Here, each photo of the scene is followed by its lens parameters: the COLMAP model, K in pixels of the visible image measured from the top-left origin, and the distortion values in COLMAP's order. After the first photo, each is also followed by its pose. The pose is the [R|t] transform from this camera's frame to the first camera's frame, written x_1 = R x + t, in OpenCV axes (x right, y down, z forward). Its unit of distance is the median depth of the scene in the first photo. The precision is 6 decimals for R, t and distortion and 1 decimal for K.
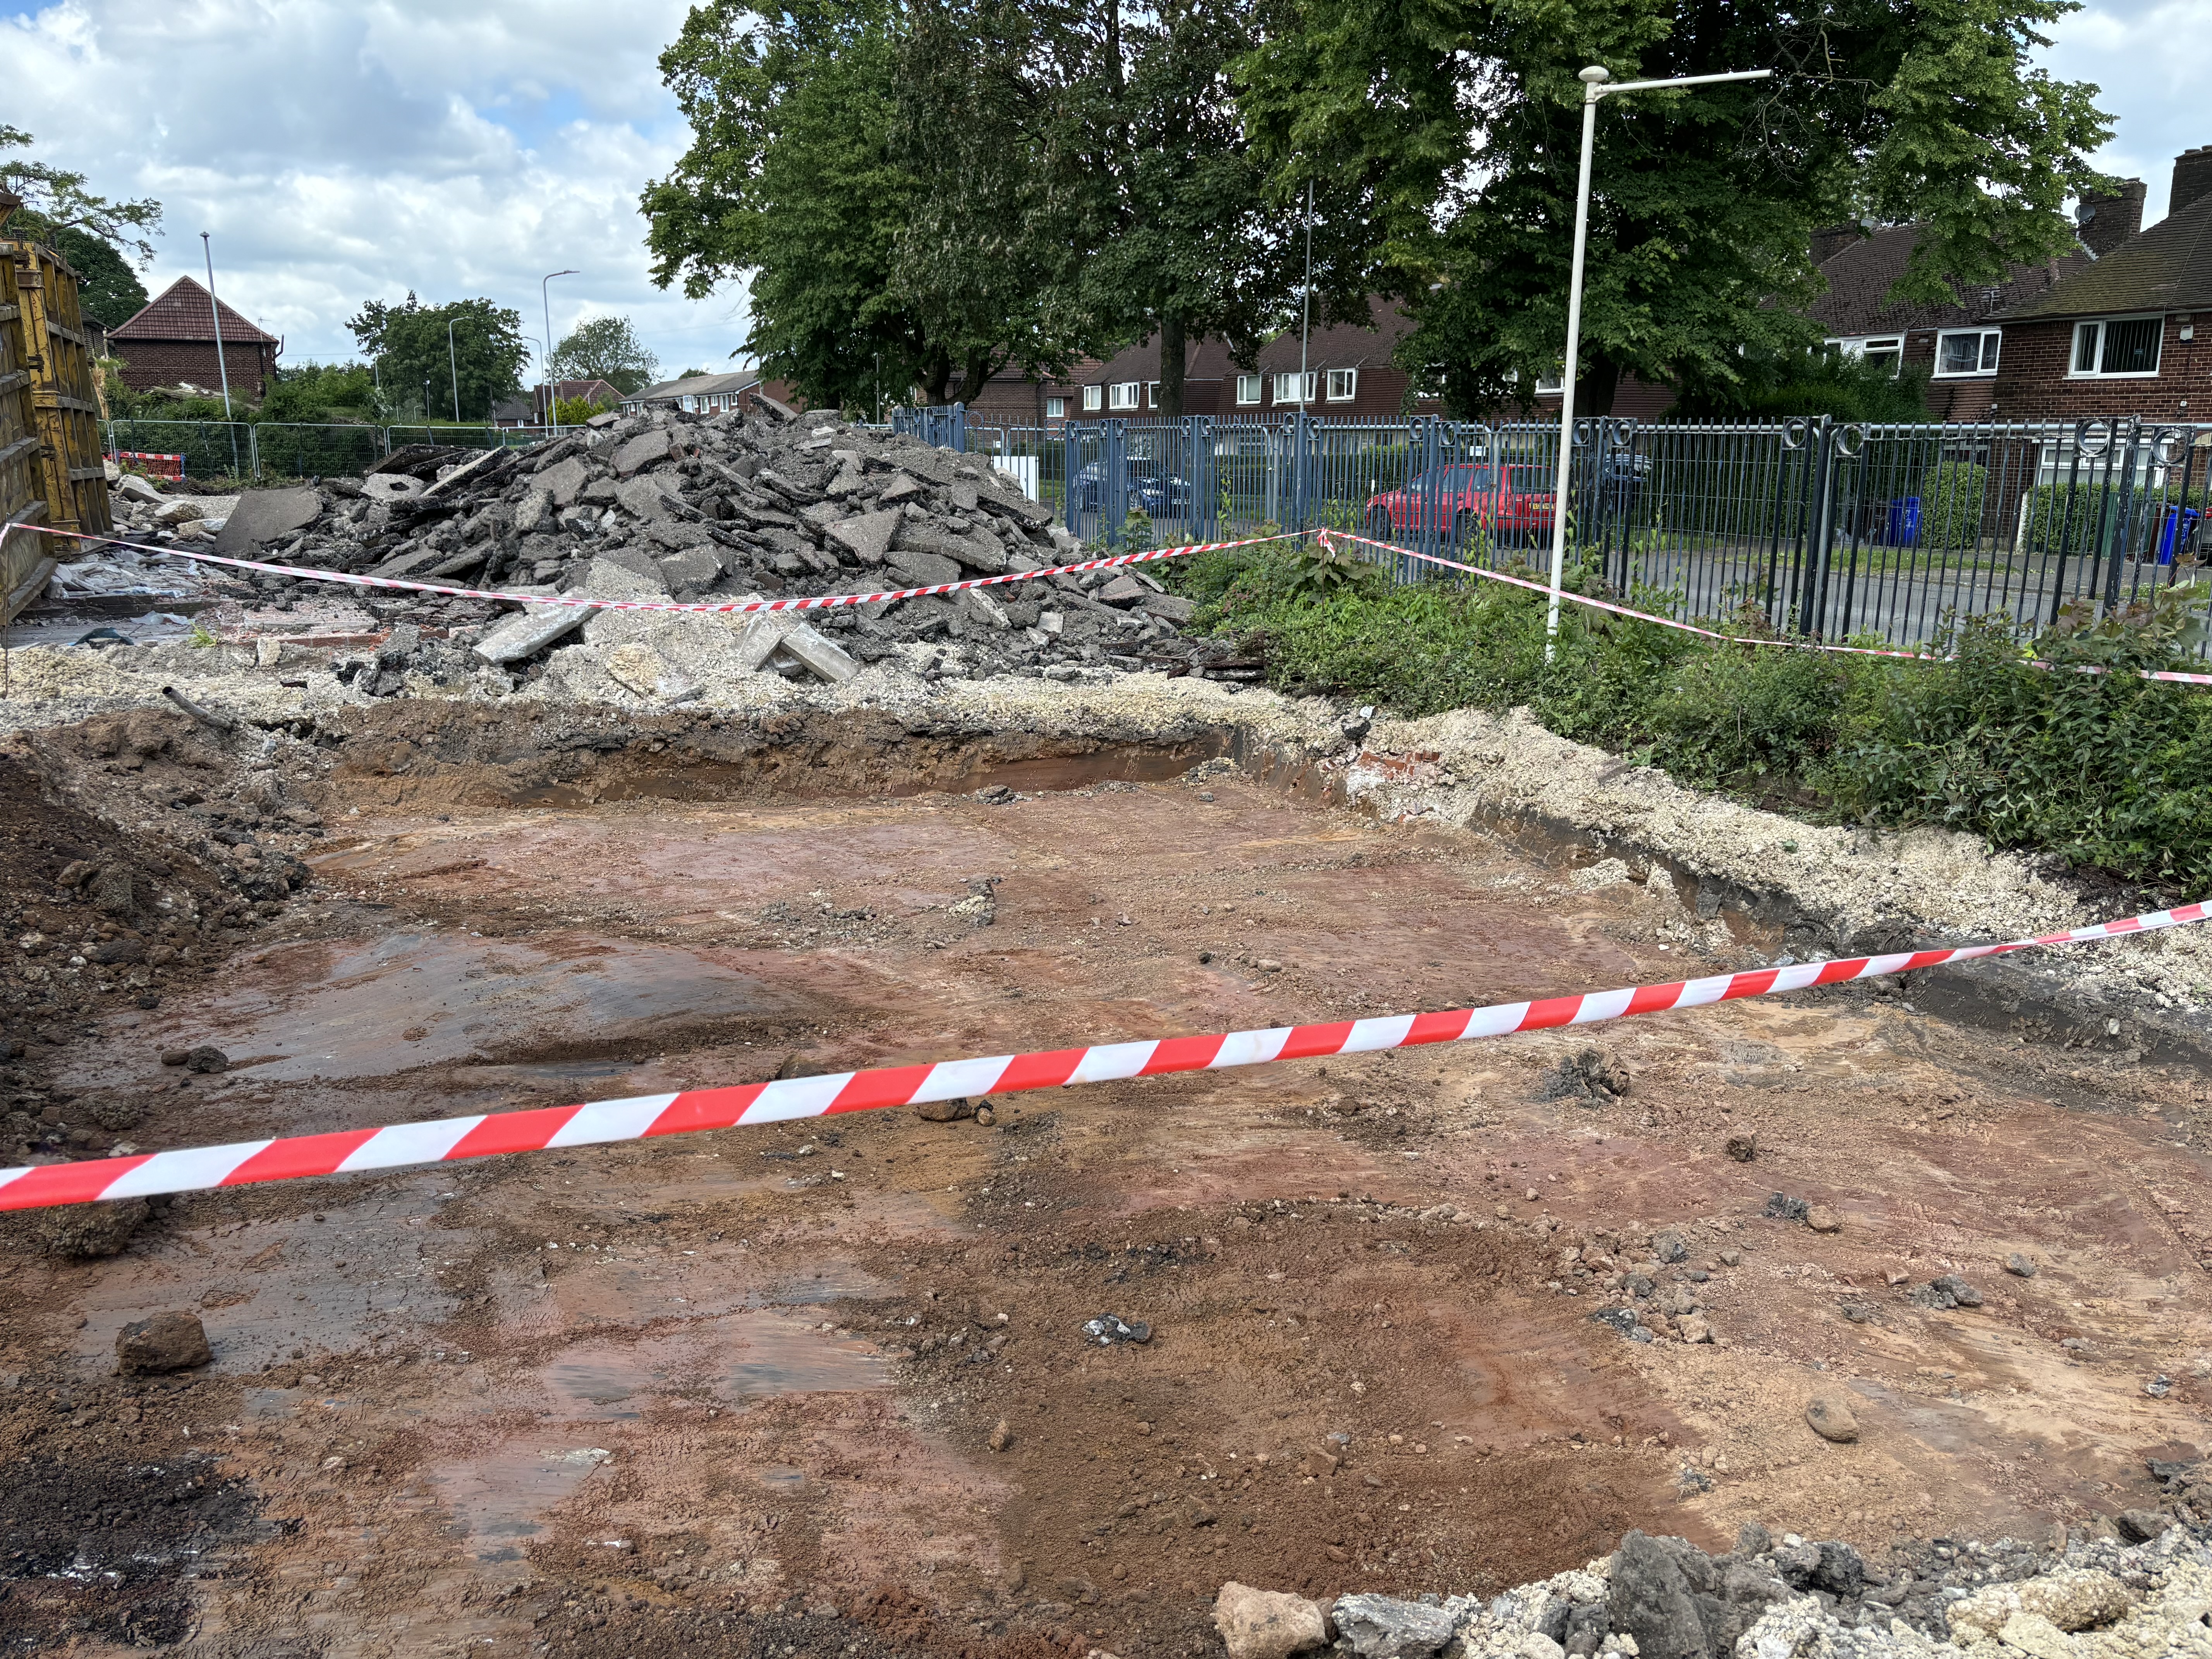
lens RADIAL K [[1680.4, 0, 1106.0], [0, 1680.4, 829.5], [0, 0, 1]] dist [0.077307, -0.096098]
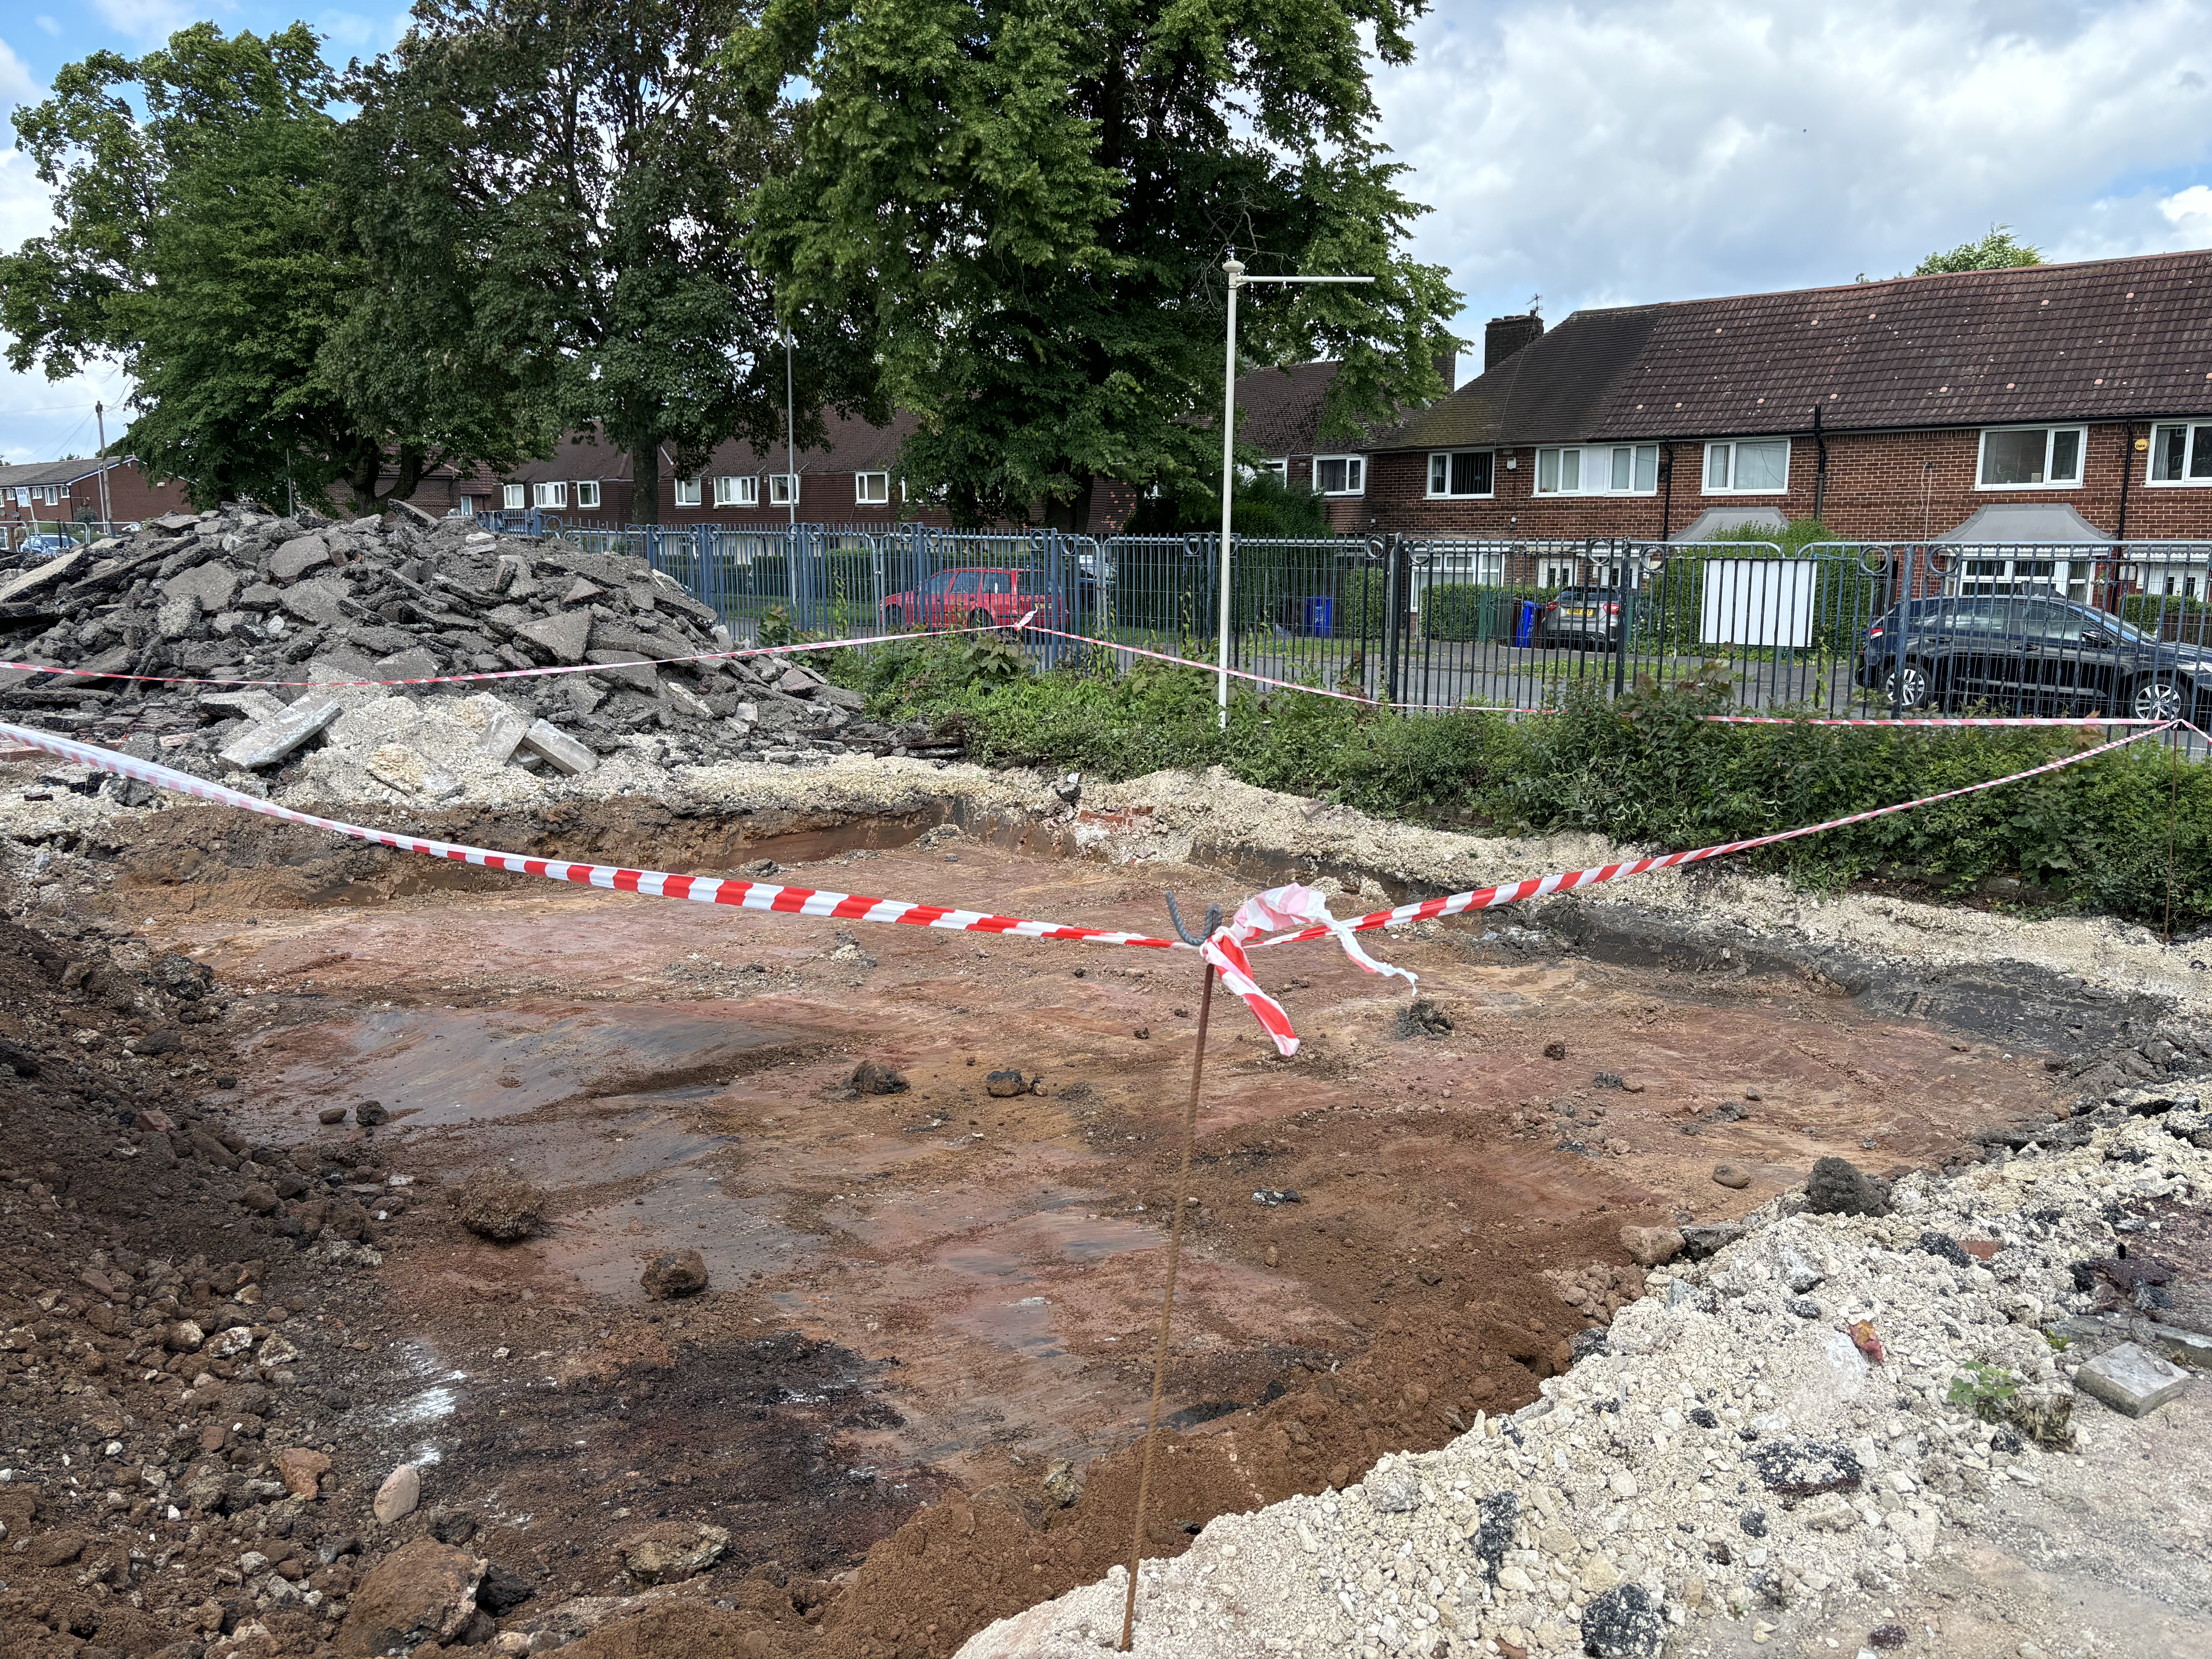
lens RADIAL K [[1681.9, 0, 1106.0], [0, 1681.9, 829.5], [0, 0, 1]] dist [0.036273, 0.011517]
pose [[0.935307, -0.056280, 0.349332, -0.230320], [0.075862, 0.996207, -0.042616, 0.017660], [-0.345608, 0.066360, 0.936030, -0.102461]]
